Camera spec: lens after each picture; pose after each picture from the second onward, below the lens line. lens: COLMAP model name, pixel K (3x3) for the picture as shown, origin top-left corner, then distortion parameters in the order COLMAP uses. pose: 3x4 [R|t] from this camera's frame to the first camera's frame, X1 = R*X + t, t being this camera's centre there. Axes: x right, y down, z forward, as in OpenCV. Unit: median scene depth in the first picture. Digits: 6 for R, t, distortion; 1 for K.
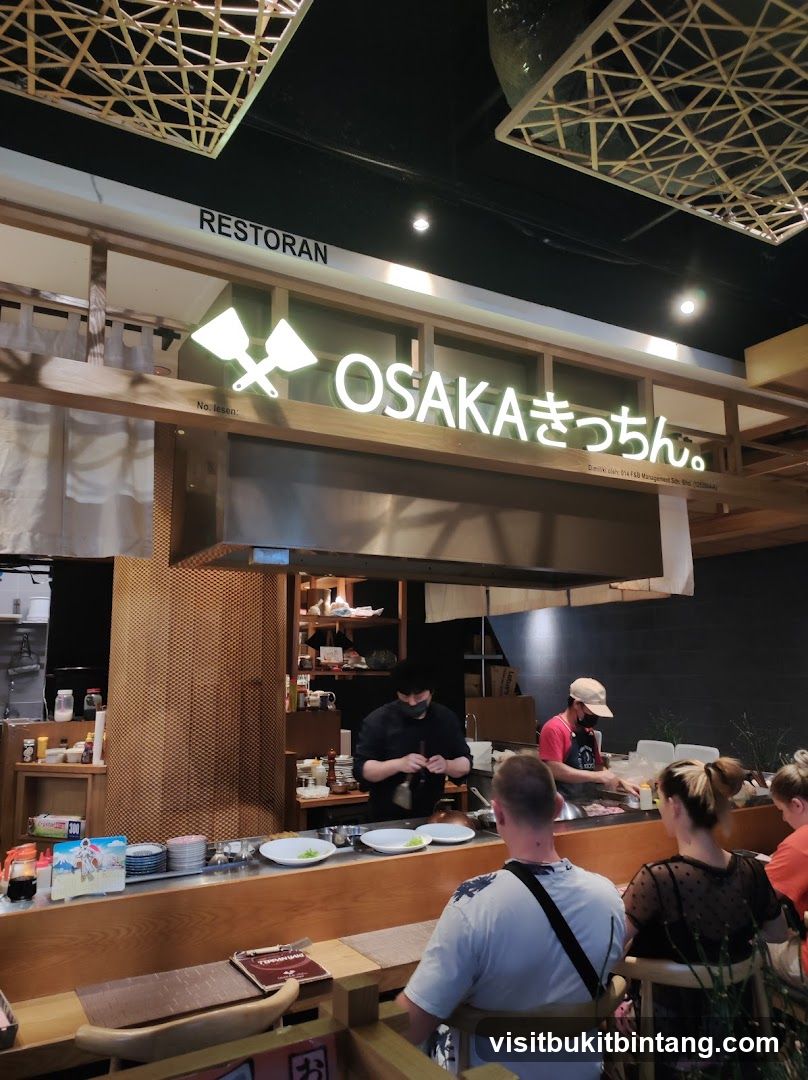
lens RADIAL K [[777.1, 0, 404.0], [0, 777.1, 540.0], [0, 0, 1]] dist [0.030230, -0.042863]
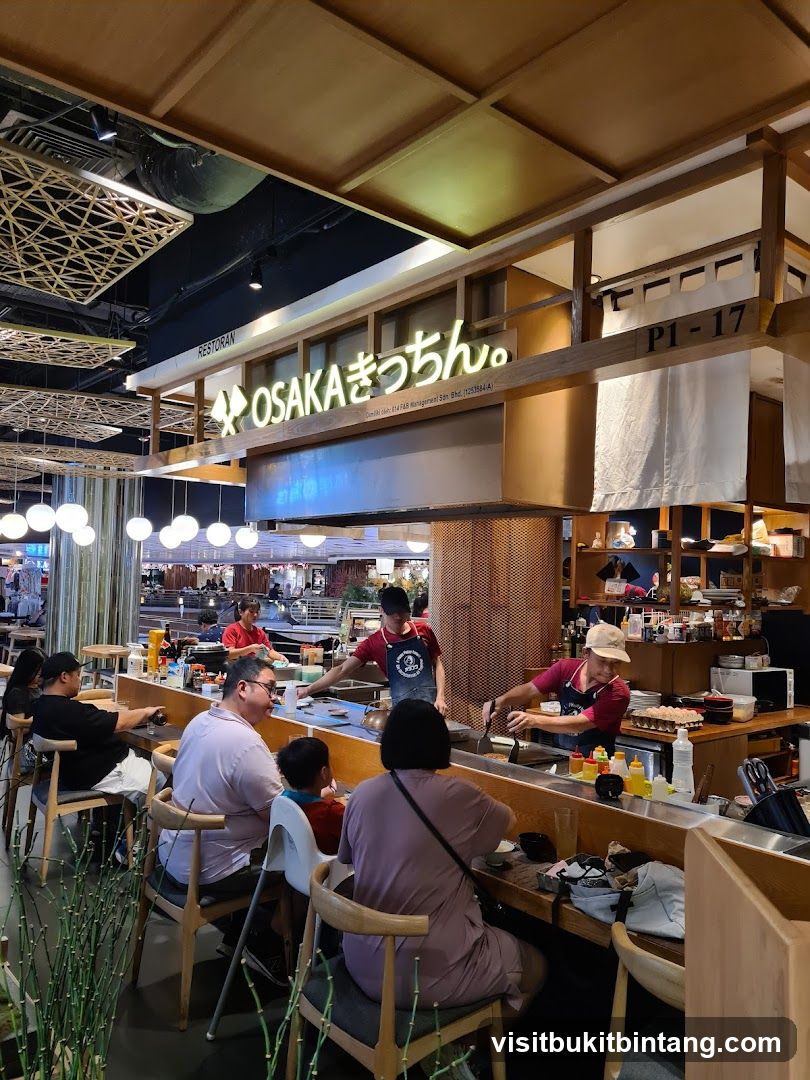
lens RADIAL K [[777.1, 0, 405.0], [0, 777.1, 540.0], [0, 0, 1]] dist [0.030230, -0.042863]
pose [[0.178908, -0.035128, -0.983238, 1.381437], [0.127261, 0.991793, -0.012278, 0.102984], [0.975601, -0.122931, 0.181910, 0.898390]]
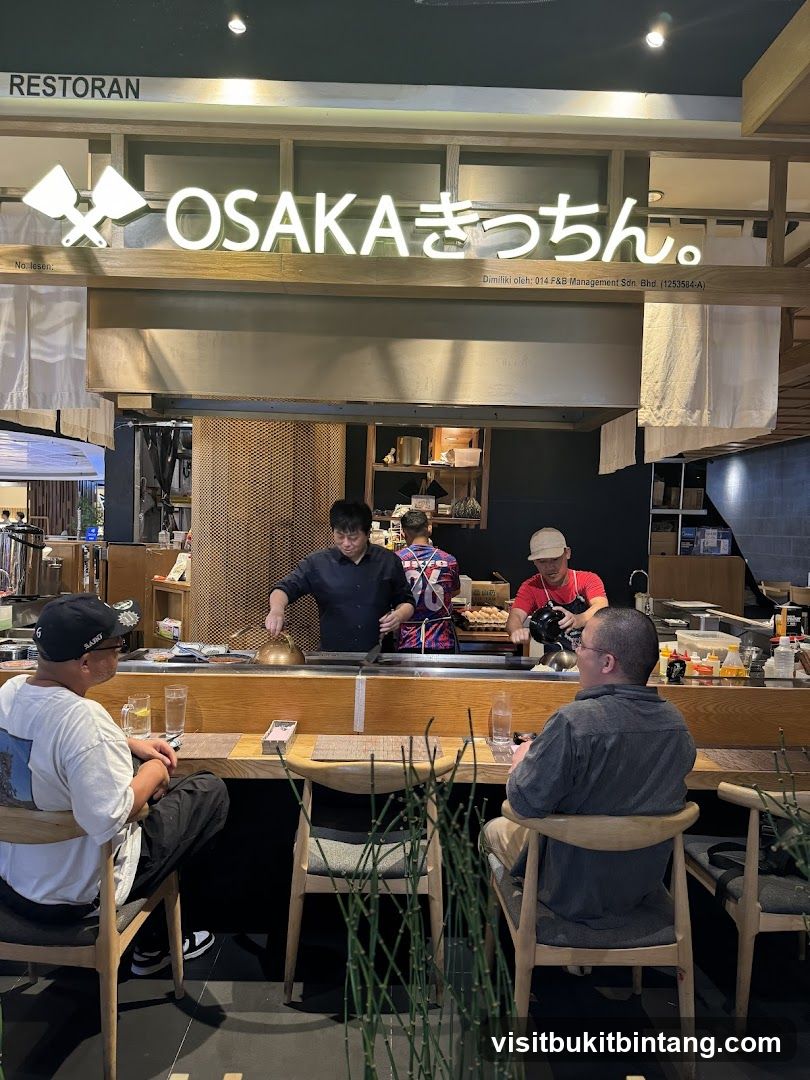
lens RADIAL K [[777.1, 0, 405.0], [0, 777.1, 540.0], [0, 0, 1]] dist [0.030230, -0.042863]
pose [[0.869335, 0.037181, -0.492822, 0.633465], [0.044876, 0.987108, 0.153635, 0.056625], [0.492181, -0.155676, 0.856460, 0.204693]]
